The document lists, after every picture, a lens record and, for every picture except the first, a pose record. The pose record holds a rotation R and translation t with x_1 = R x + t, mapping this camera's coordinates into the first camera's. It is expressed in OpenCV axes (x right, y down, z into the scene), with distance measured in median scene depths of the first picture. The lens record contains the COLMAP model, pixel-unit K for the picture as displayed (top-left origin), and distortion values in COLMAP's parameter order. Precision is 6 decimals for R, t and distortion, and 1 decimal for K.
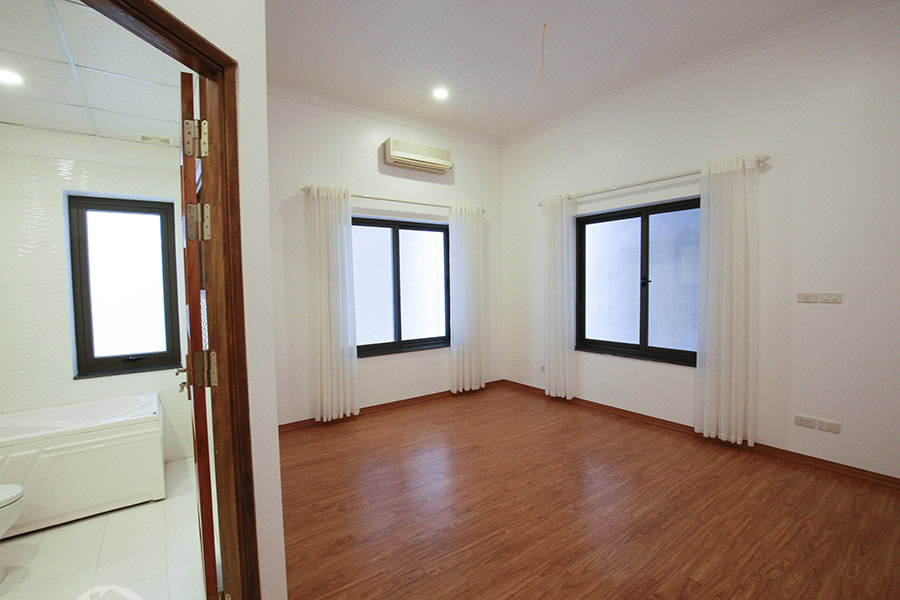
lens RADIAL K [[411.6, 0, 450.1], [0, 411.6, 299.4], [0, 0, 1]] dist [-0.021469, -0.000396]
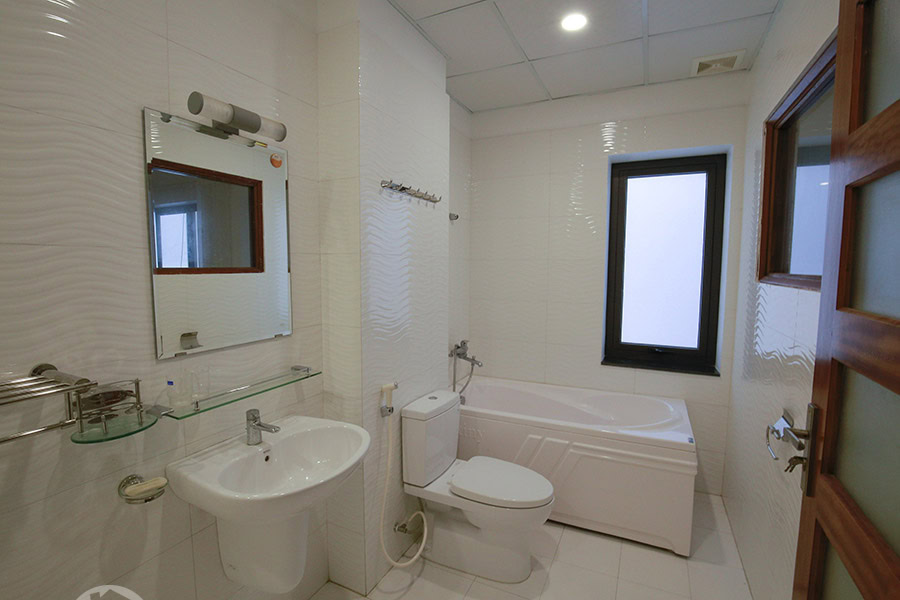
lens RADIAL K [[411.6, 0, 450.0], [0, 411.6, 299.3], [0, 0, 1]] dist [-0.021469, -0.000396]
pose [[0.475834, 0.095729, -0.874310, -0.284733], [-0.053753, 0.995366, 0.079729, -0.006606], [0.877891, 0.009059, 0.478775, 0.240630]]
